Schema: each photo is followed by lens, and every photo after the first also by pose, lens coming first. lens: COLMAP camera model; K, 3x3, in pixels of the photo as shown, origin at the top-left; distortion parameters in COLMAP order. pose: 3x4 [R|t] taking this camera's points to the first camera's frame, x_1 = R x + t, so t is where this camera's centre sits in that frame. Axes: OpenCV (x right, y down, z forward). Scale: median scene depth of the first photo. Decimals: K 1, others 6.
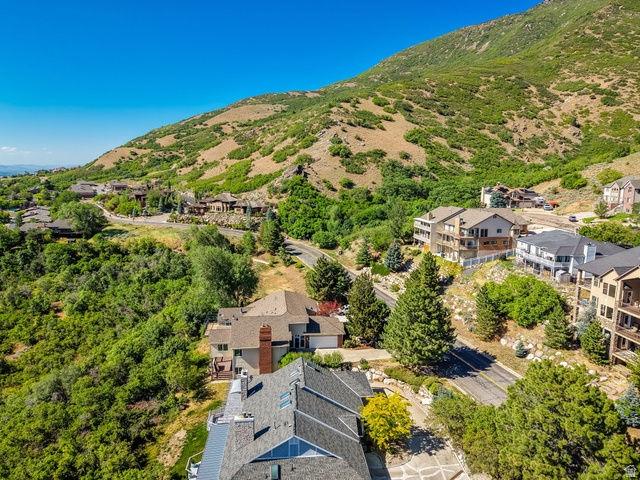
lens RADIAL K [[430.9, 0, 317.9], [0, 430.9, 239.8], [0, 0, 1]] dist [0.031949, -0.038636]
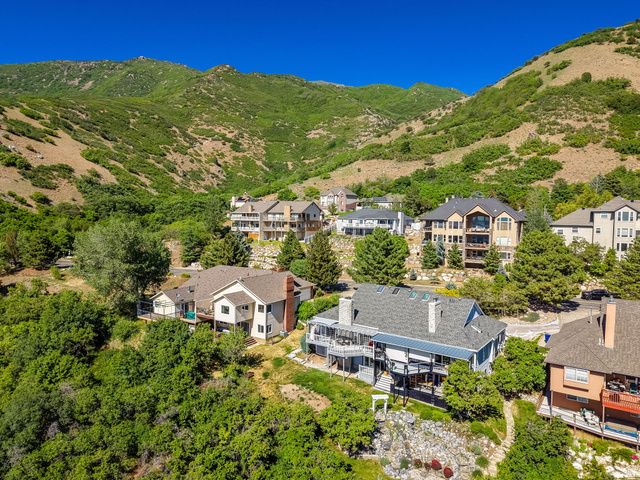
lens RADIAL K [[430.9, 0, 317.9], [0, 430.9, 239.8], [0, 0, 1]] dist [0.031949, -0.038636]
pose [[0.650394, -0.040152, 0.758535, -0.174303], [0.115347, 0.992242, -0.046379, 0.036051], [-0.750788, 0.117660, 0.649980, 0.063422]]
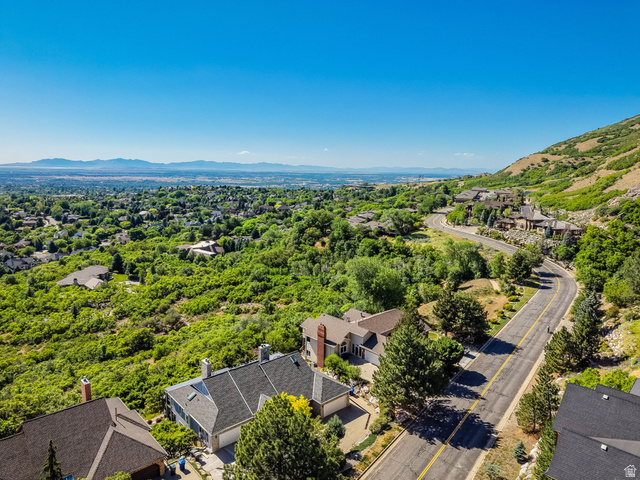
lens RADIAL K [[422.9, 0, 320.0], [0, 422.9, 240.0], [0, 0, 1]] dist [0.013692, -0.003363]
pose [[0.595028, 0.134605, -0.792353, 0.172716], [-0.138505, 0.988299, 0.063880, -0.026511], [0.791680, 0.071735, 0.606709, 0.047545]]
